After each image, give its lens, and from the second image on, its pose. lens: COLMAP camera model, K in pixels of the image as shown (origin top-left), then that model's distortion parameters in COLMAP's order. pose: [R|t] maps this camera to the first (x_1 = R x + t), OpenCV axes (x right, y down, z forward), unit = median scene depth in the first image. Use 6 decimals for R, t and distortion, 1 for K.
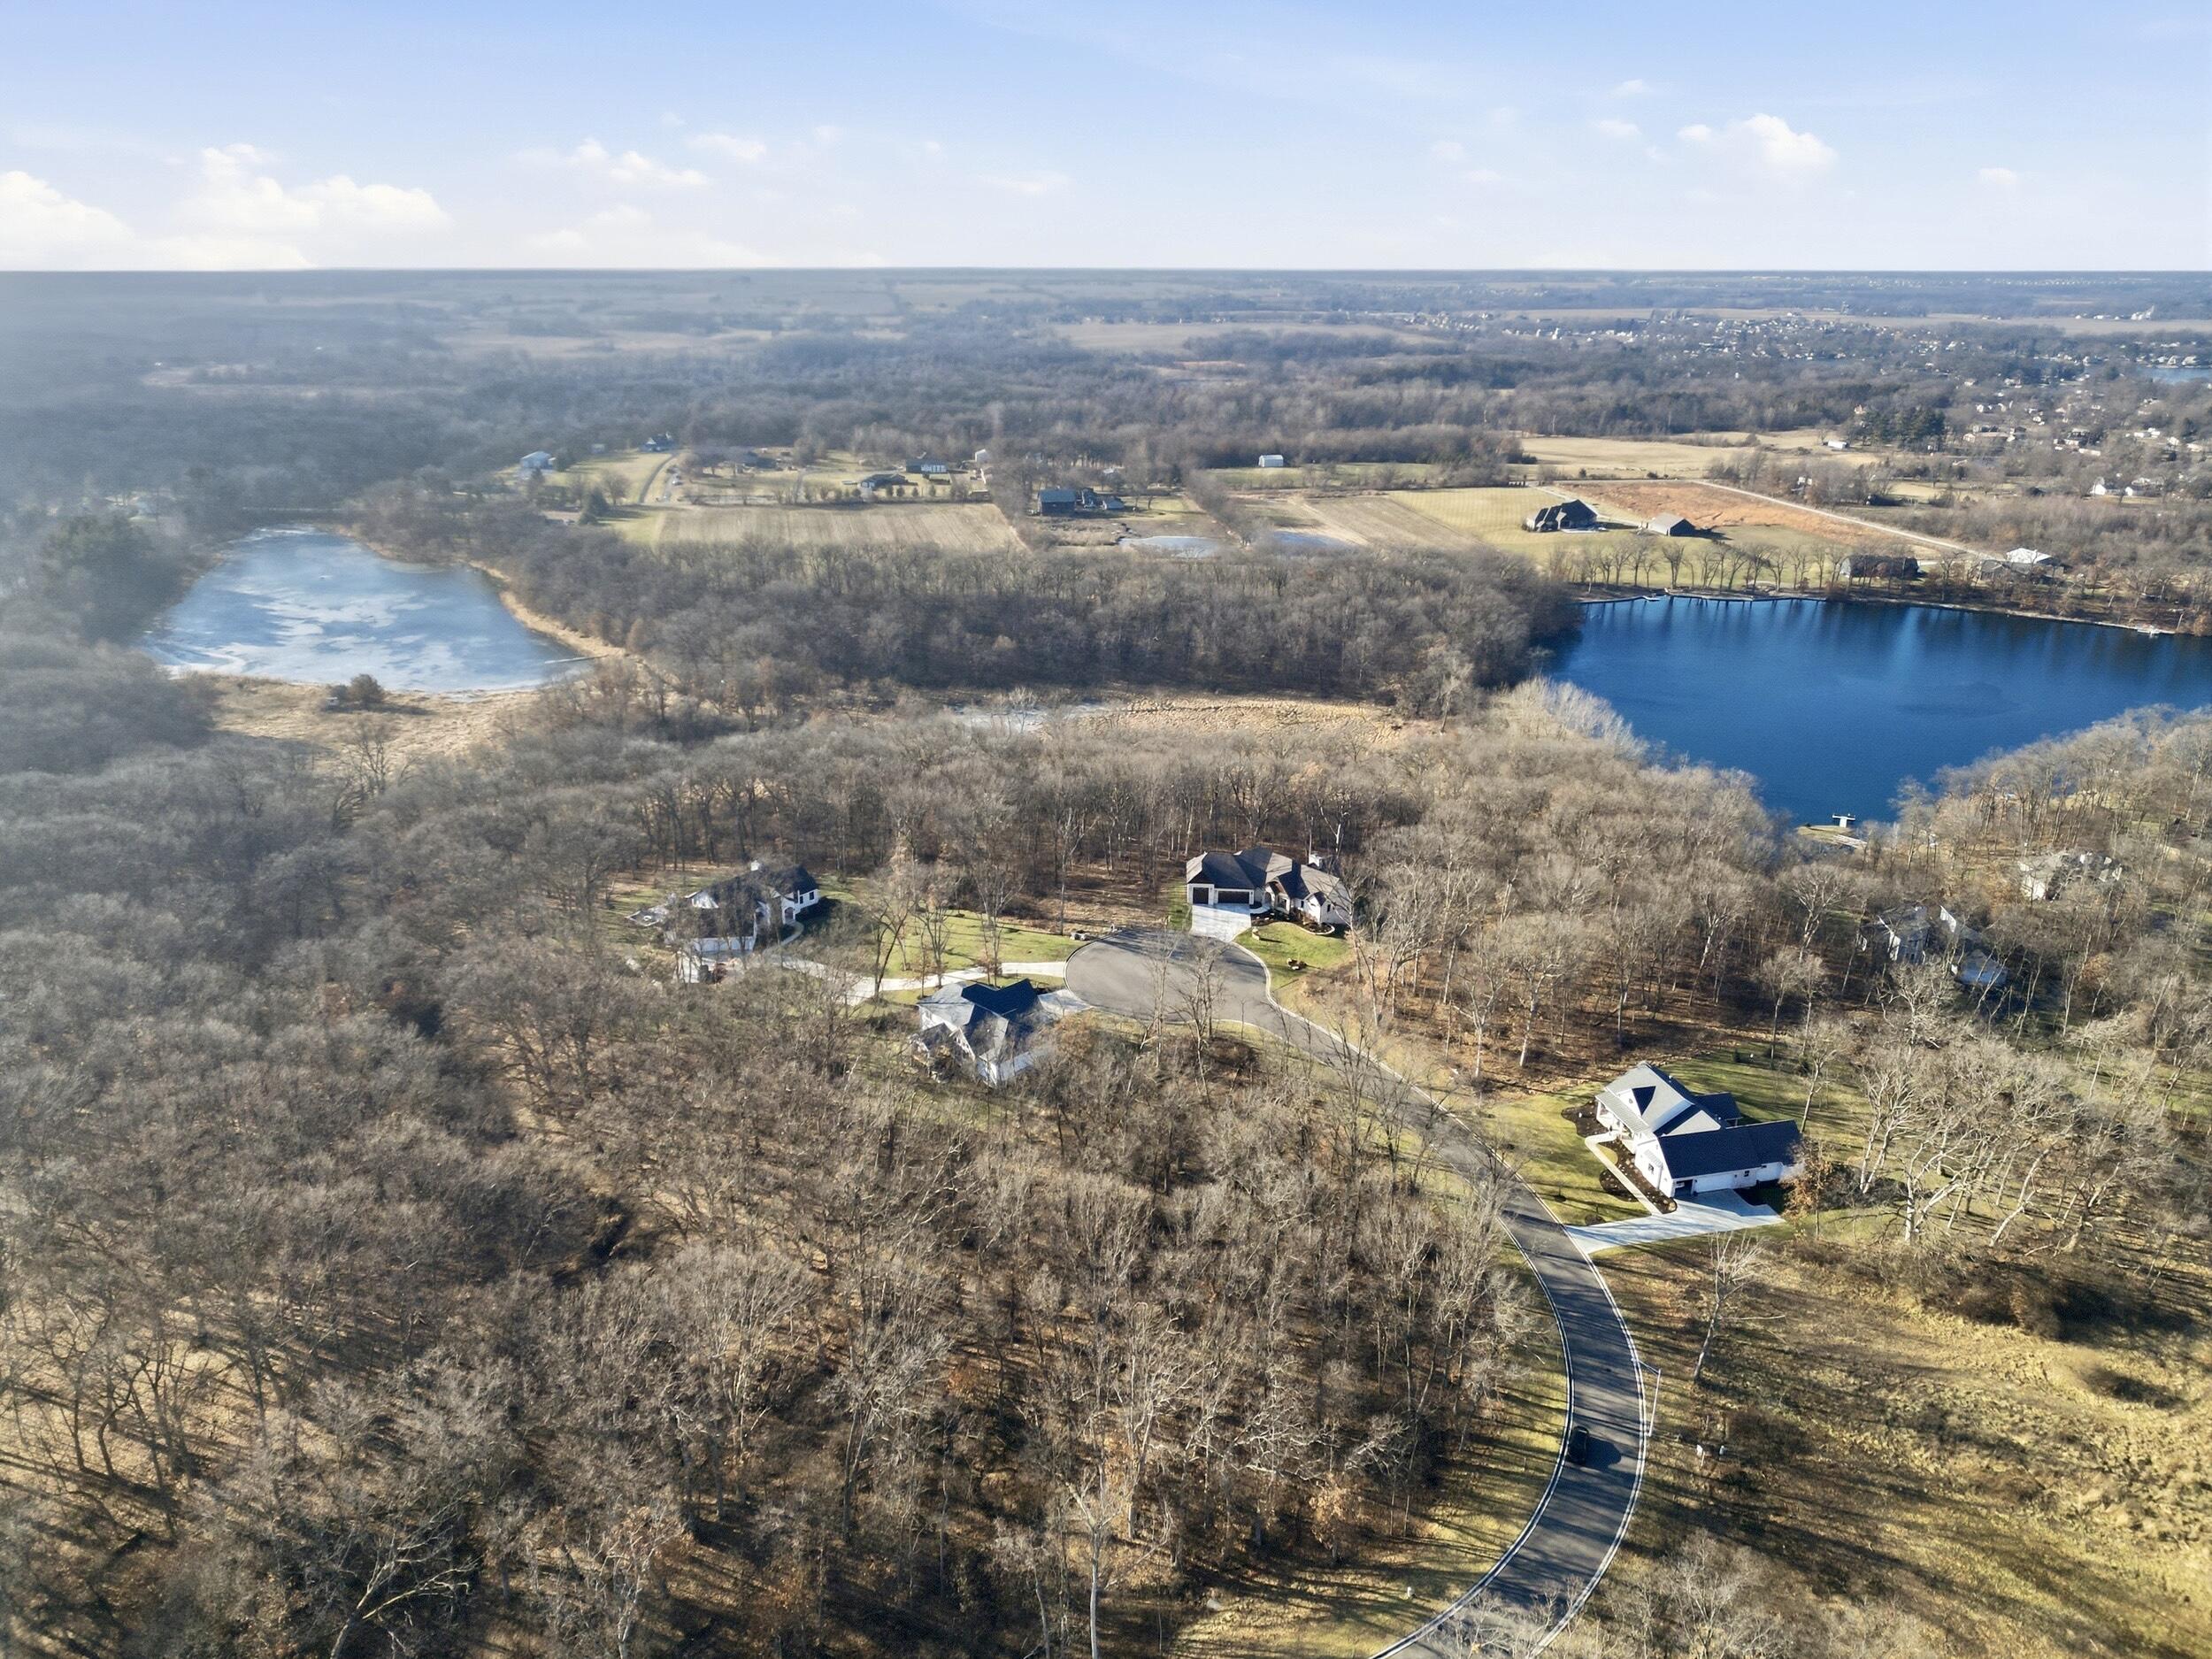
lens RADIAL K [[1540.7, 0, 1100.8], [0, 1540.7, 826.5], [0, 0, 1]] dist [0.074647, -0.073613]
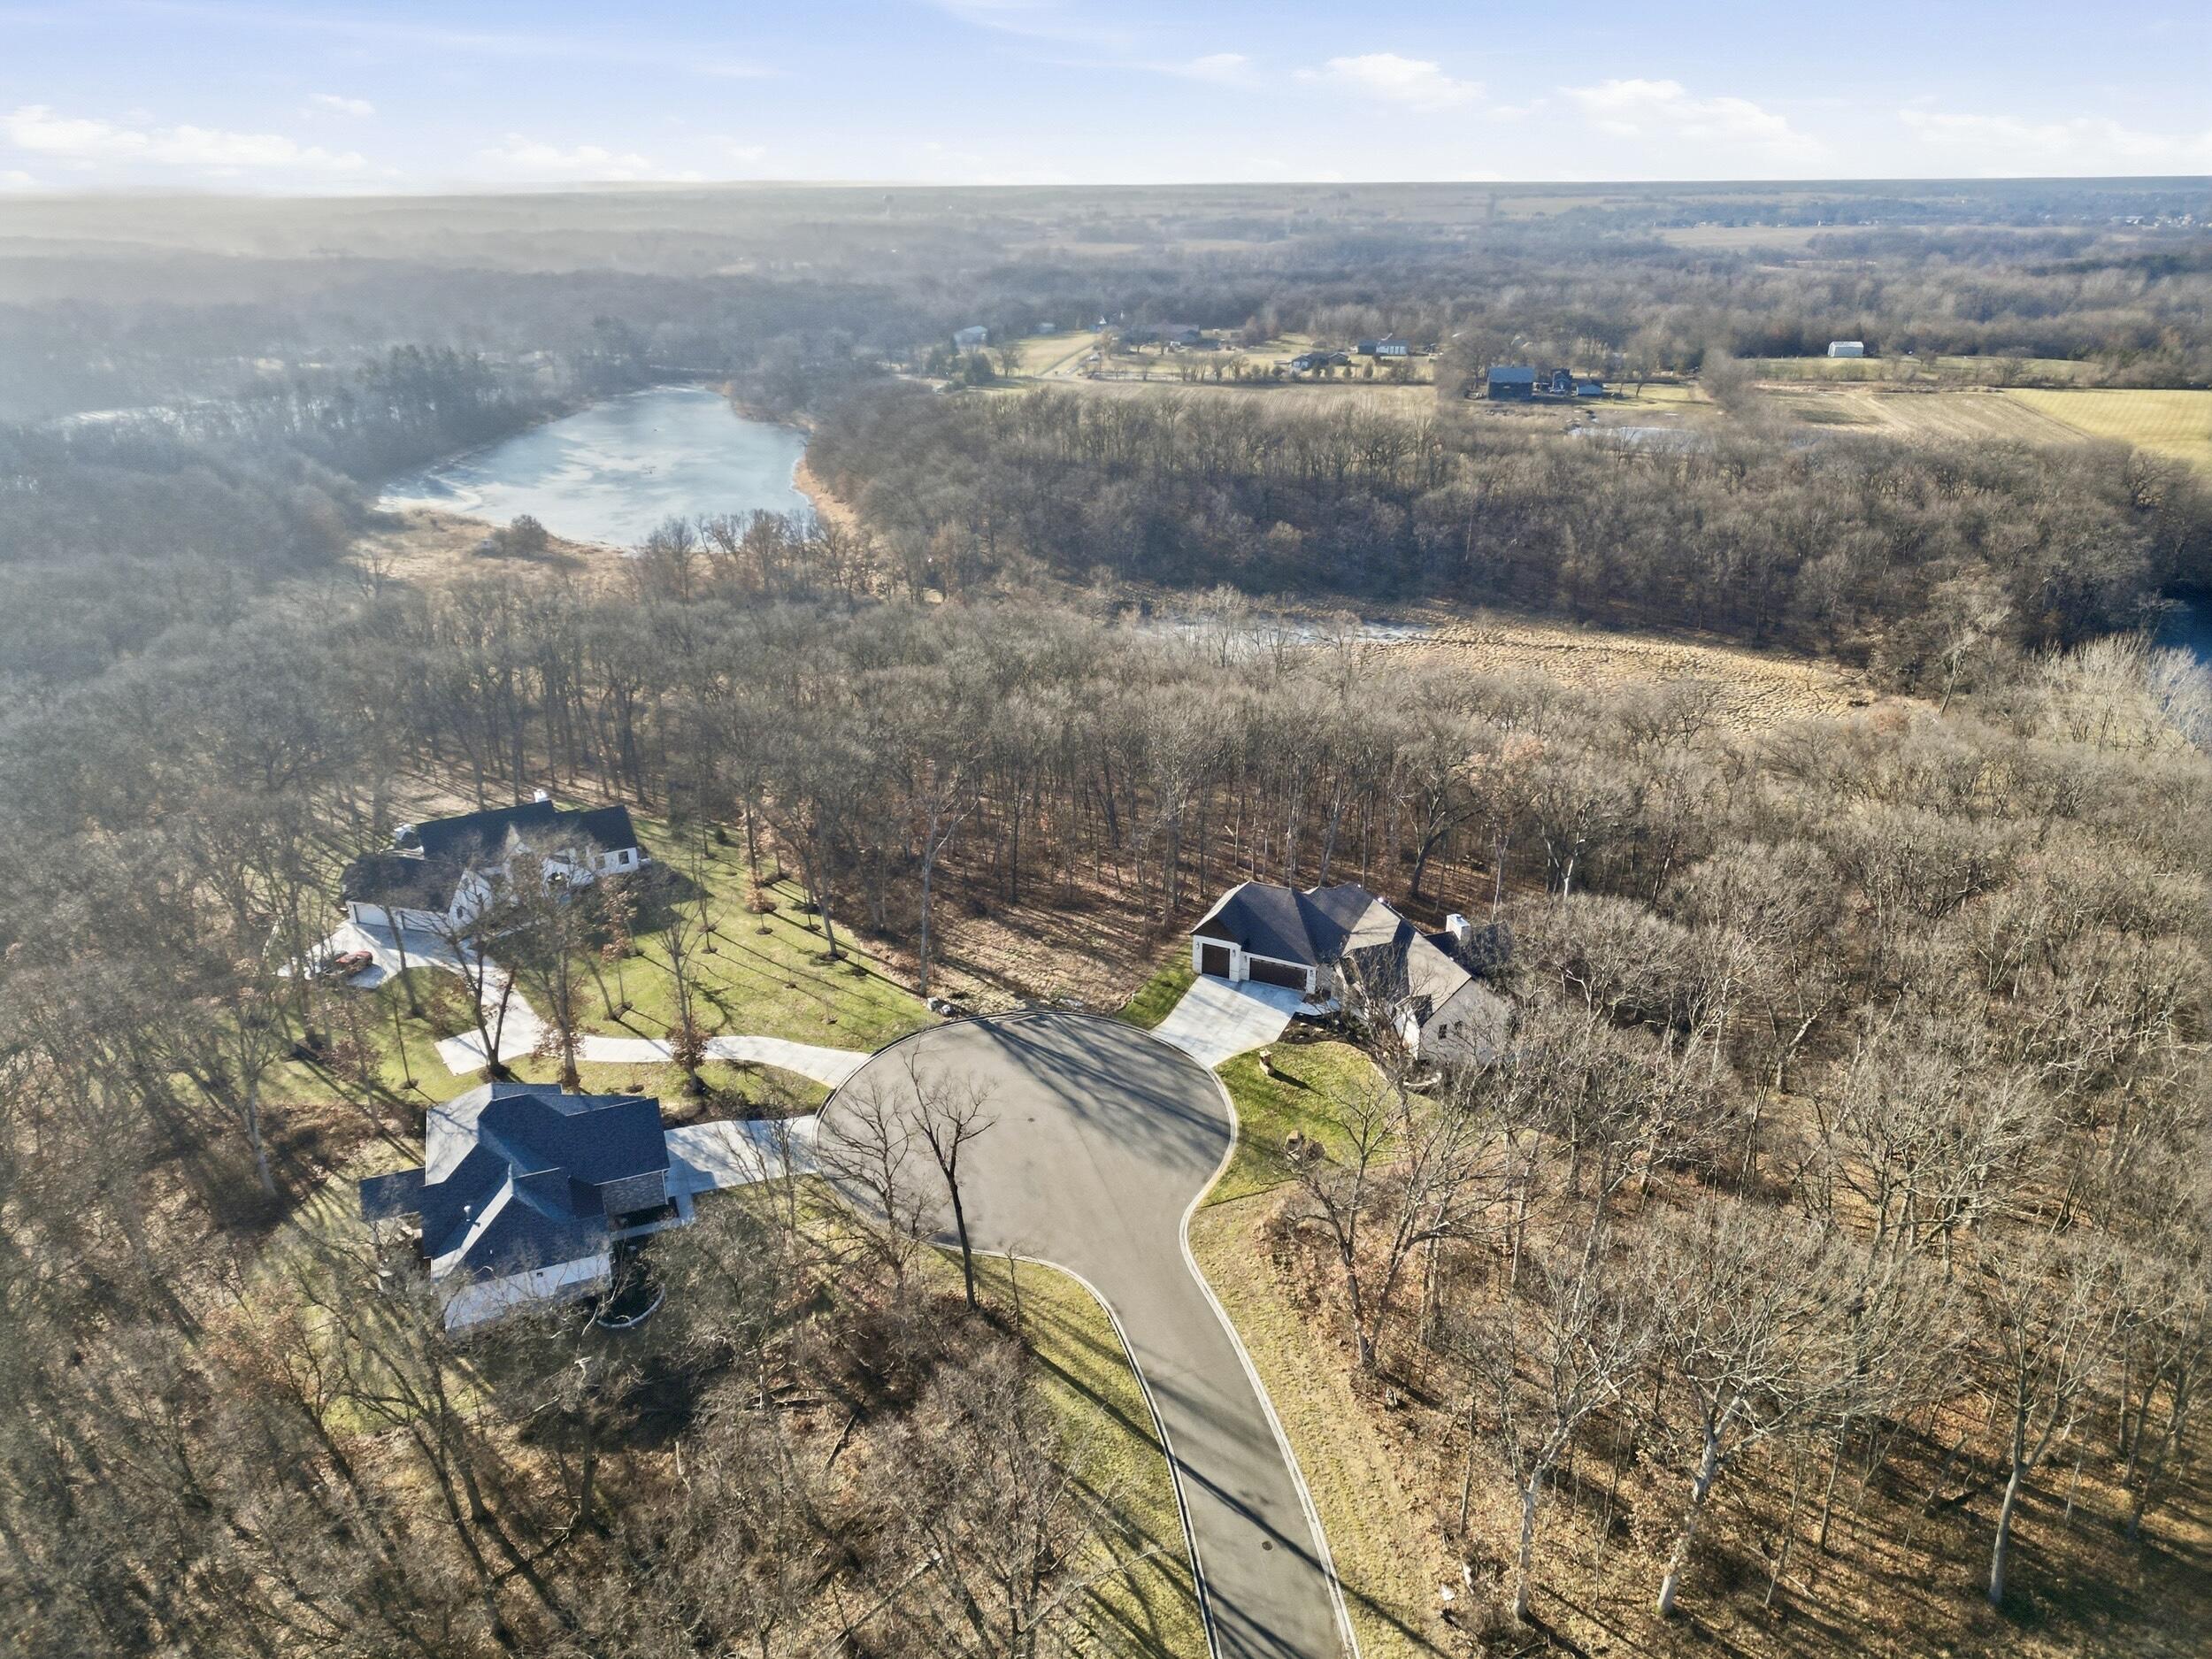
lens RADIAL K [[1540.7, 0, 1100.8], [0, 1540.7, 826.5], [0, 0, 1]] dist [0.074647, -0.073613]
pose [[0.930283, 0.130547, -0.342828, 0.116079], [-0.117565, 0.991342, 0.058478, -0.015180], [0.347494, -0.014097, 0.937576, 0.284143]]
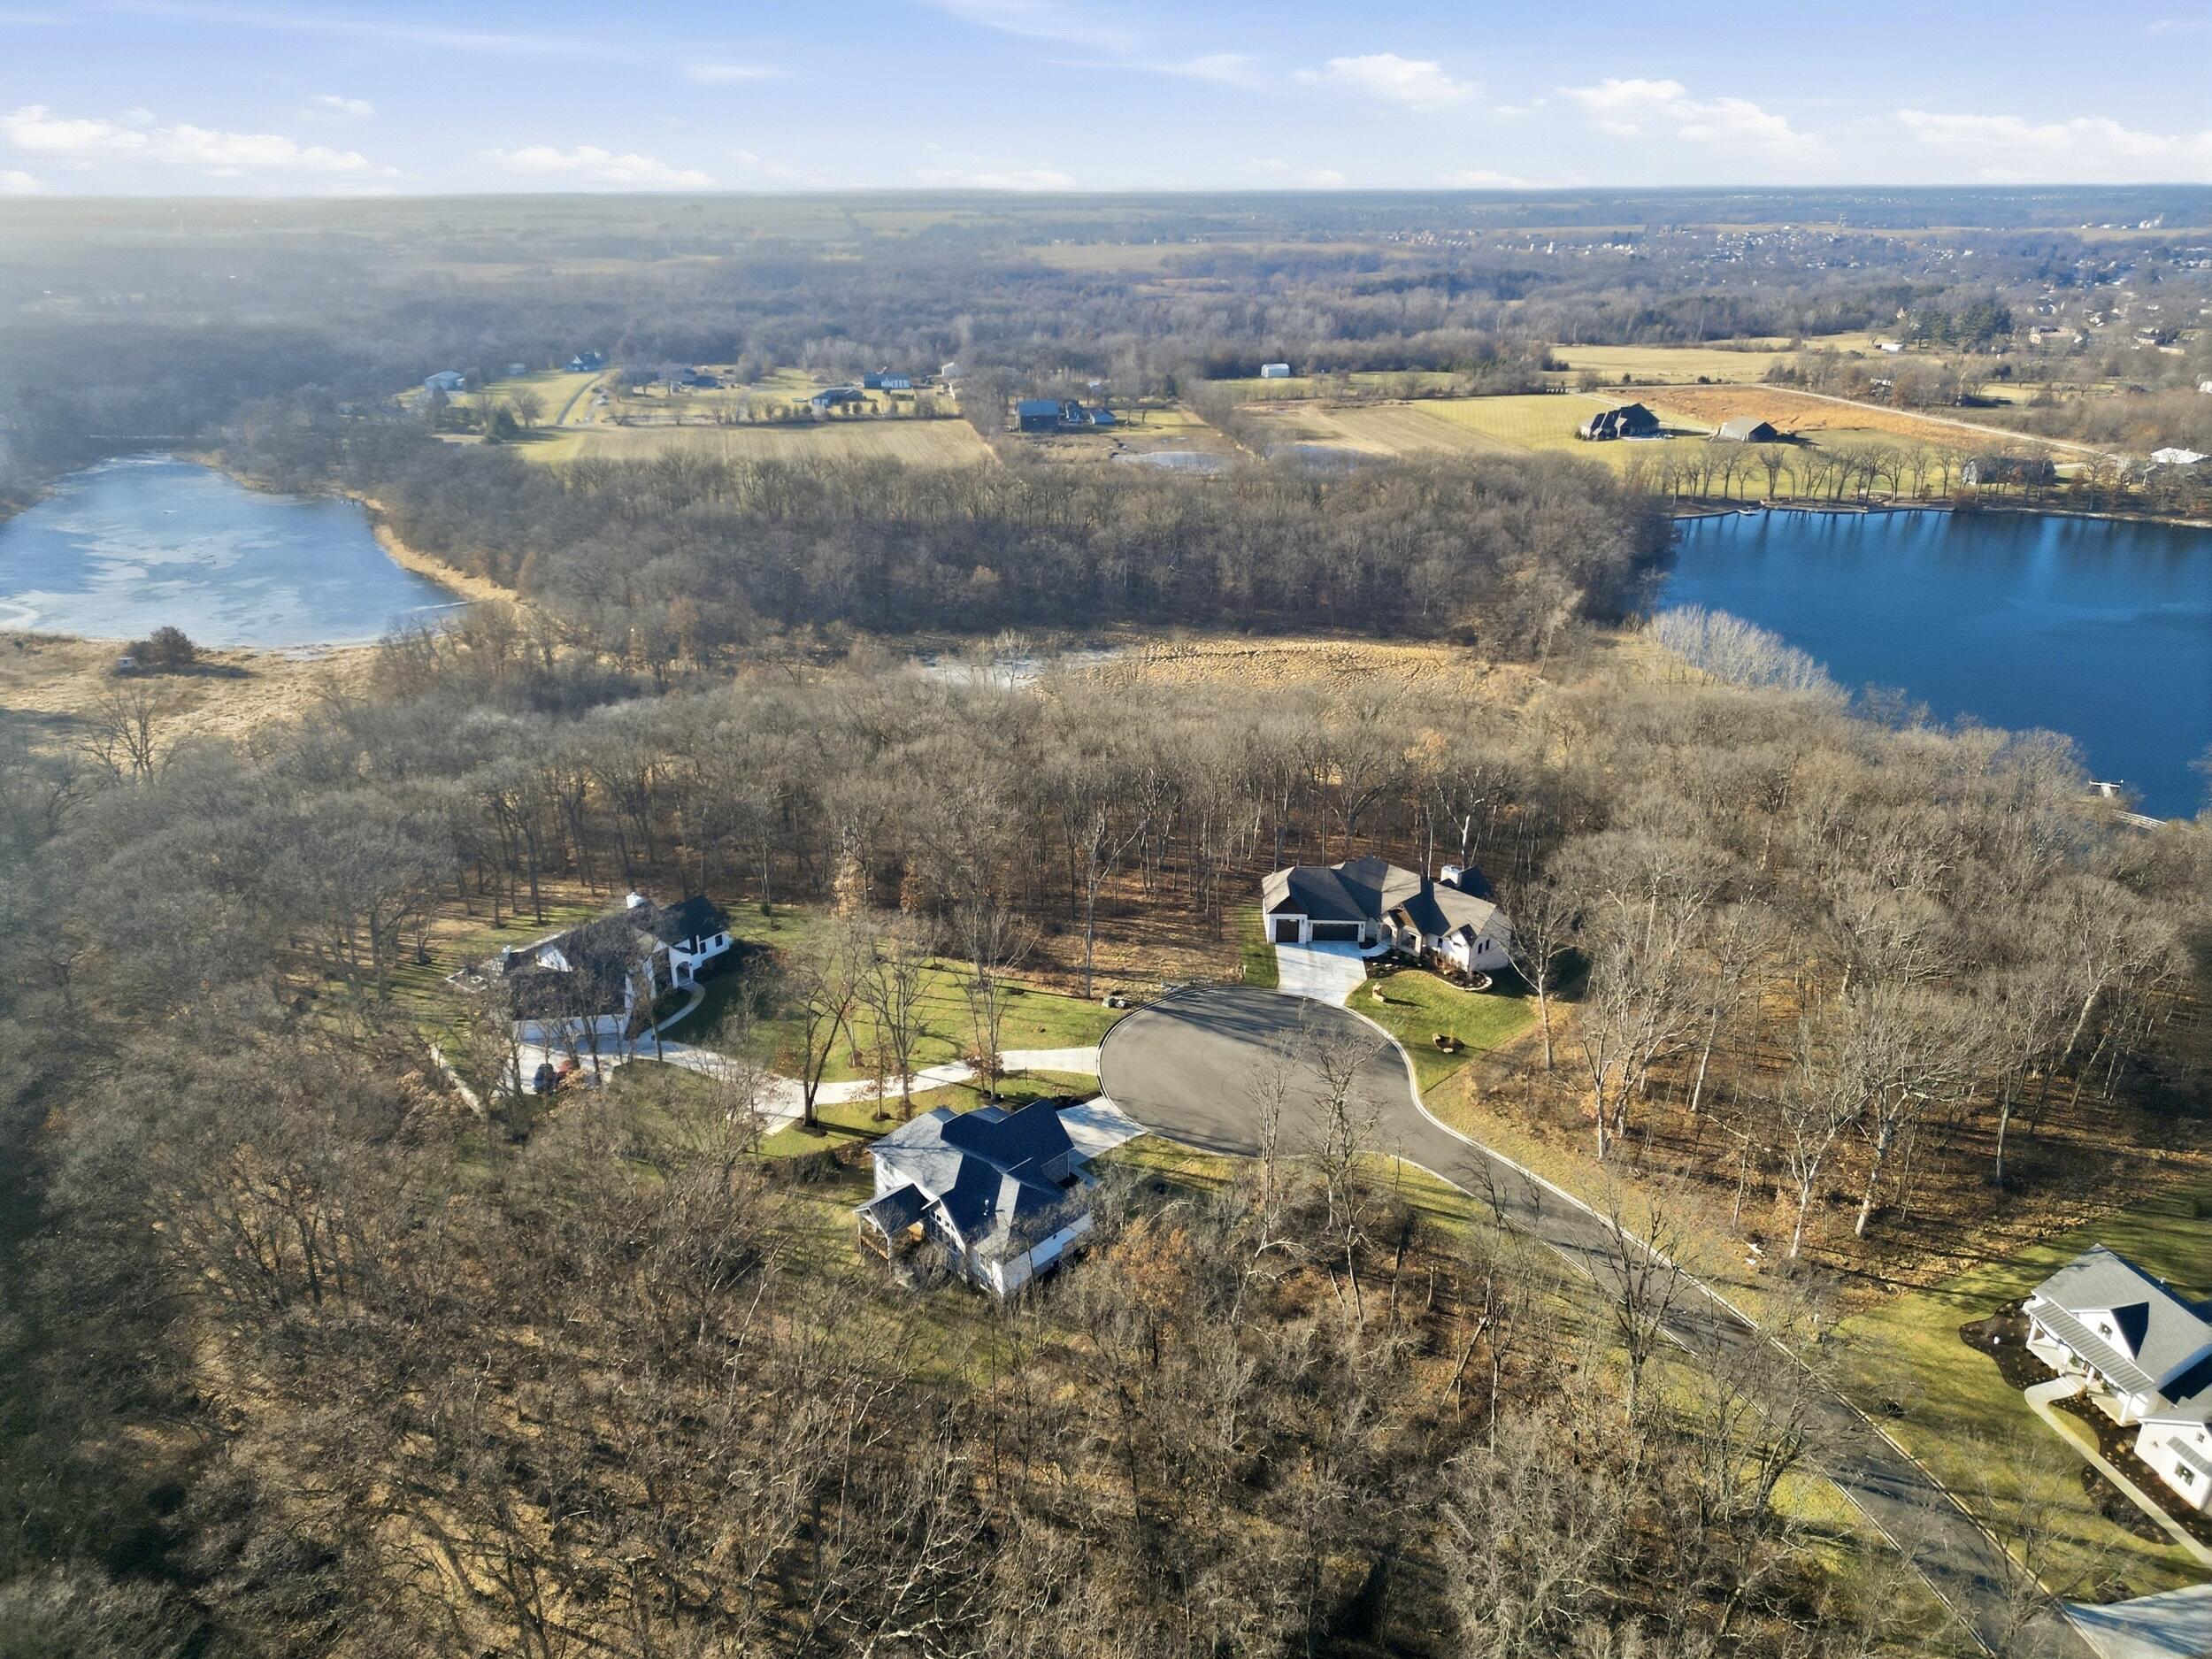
lens RADIAL K [[1540.7, 0, 1100.8], [0, 1540.7, 826.5], [0, 0, 1]] dist [0.074647, -0.073613]
pose [[0.999708, -0.018454, 0.015594, -0.016109], [0.017872, 0.999168, 0.036667, -0.016095], [-0.016258, -0.036378, 0.999206, 0.182507]]
